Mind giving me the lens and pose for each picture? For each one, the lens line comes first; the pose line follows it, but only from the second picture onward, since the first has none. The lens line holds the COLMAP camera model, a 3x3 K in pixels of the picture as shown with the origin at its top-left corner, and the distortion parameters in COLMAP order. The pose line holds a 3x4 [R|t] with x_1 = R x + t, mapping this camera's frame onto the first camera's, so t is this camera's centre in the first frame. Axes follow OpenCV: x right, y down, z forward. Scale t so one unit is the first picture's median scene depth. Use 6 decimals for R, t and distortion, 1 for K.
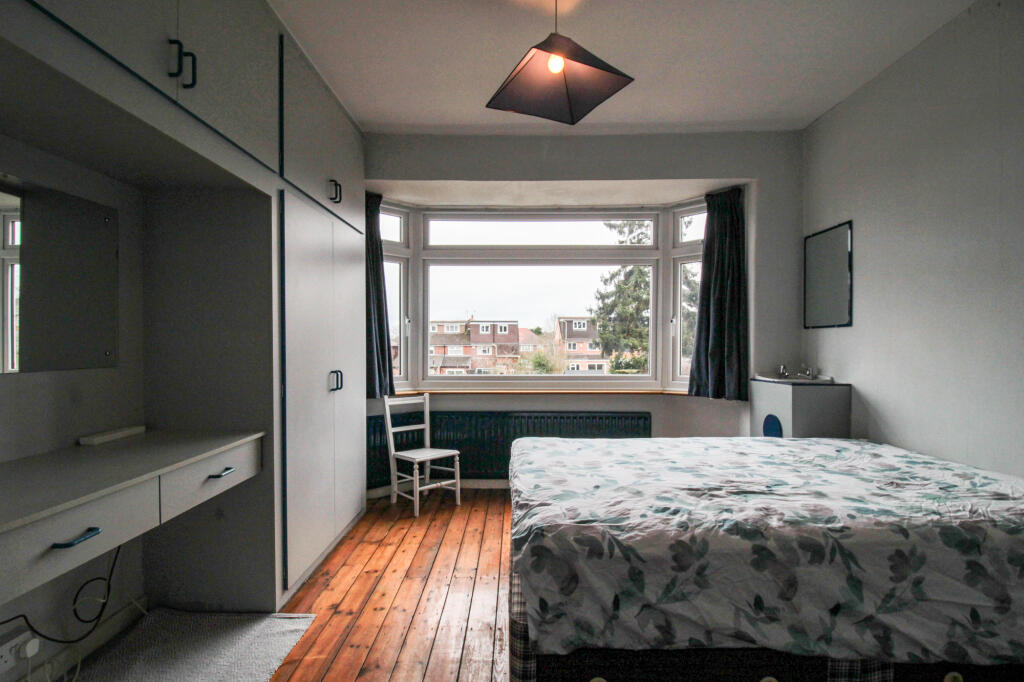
lens RADIAL K [[481.0, 0, 516.0], [0, 481.0, 345.9], [0, 0, 1]] dist [-0.010761, -0.007427]
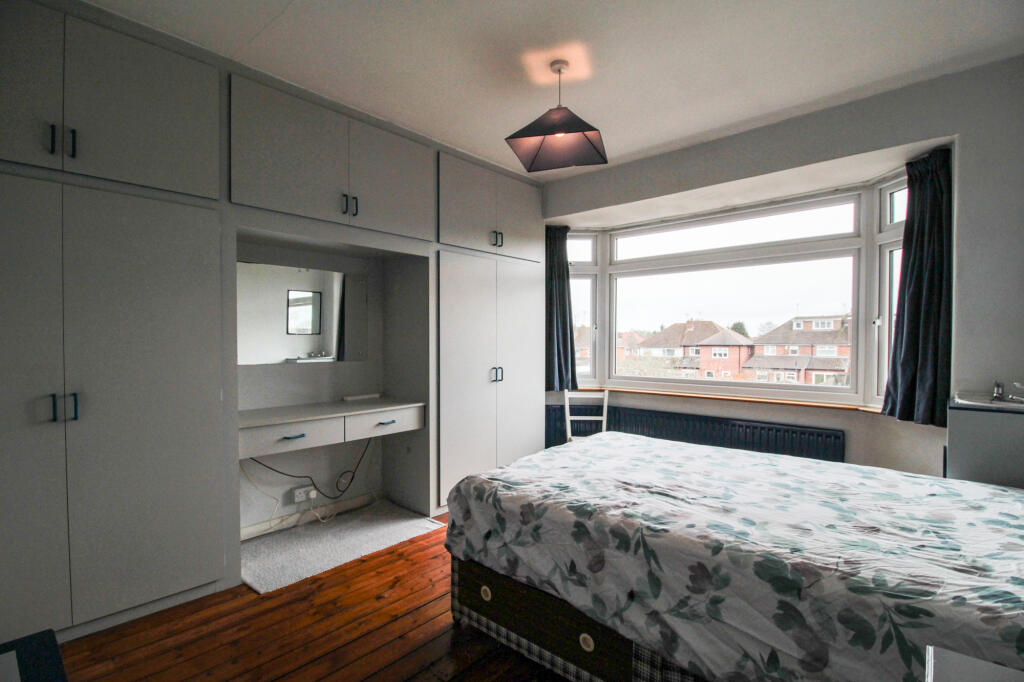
lens RADIAL K [[481.0, 0, 517.8], [0, 481.0, 339.5], [0, 0, 1]] dist [-0.010761, -0.007427]
pose [[0.757272, -0.000248, -0.653099, 0.912396], [-0.006272, 0.999951, -0.007652, -0.029536], [0.653069, 0.009890, 0.757234, -0.028654]]
